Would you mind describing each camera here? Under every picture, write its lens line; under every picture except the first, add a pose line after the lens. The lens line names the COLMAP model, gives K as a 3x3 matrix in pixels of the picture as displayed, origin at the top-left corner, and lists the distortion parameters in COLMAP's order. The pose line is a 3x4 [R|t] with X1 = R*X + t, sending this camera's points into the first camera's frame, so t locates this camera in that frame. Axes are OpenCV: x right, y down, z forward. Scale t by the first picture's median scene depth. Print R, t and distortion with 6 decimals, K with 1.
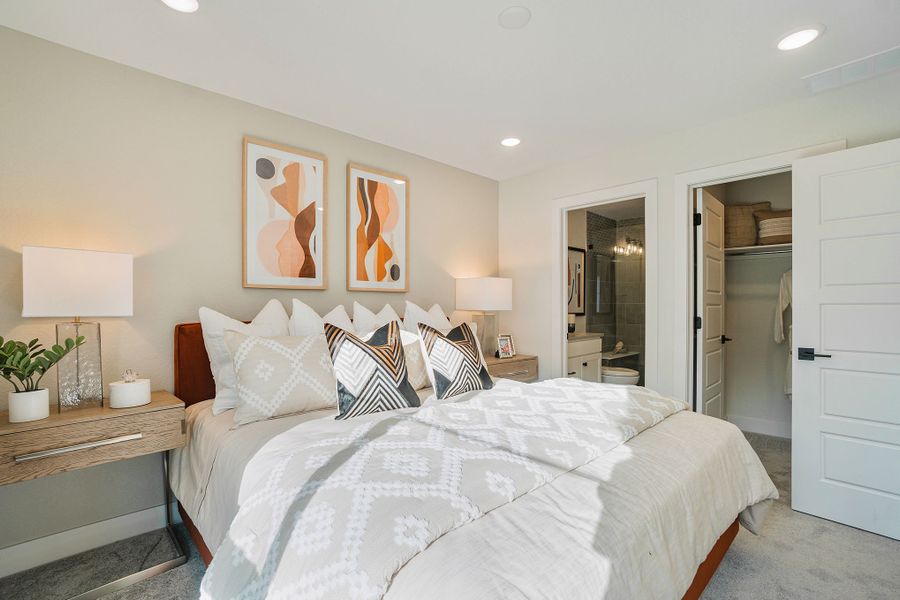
lens RADIAL K [[394.0, 0, 429.4], [0, 394.0, 300.6], [0, 0, 1]] dist [-0.032048, 0.000102]
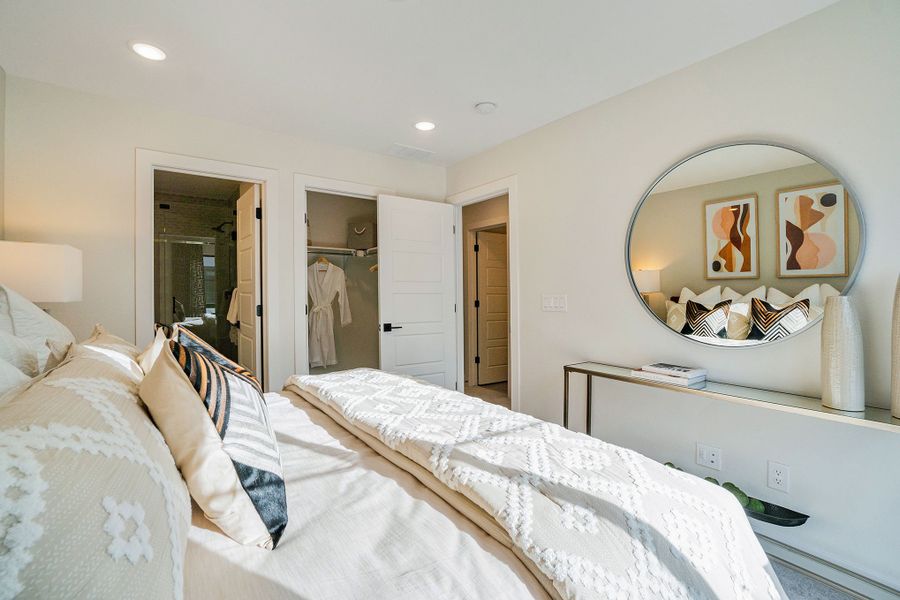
lens RADIAL K [[394.0, 0, 429.4], [0, 394.0, 300.6], [0, 0, 1]] dist [-0.032048, 0.000102]
pose [[0.191125, -0.014991, 0.981451, -0.613874], [-0.005348, 0.999853, 0.016313, 0.012209], [-0.981551, -0.008366, 0.191016, 0.713416]]
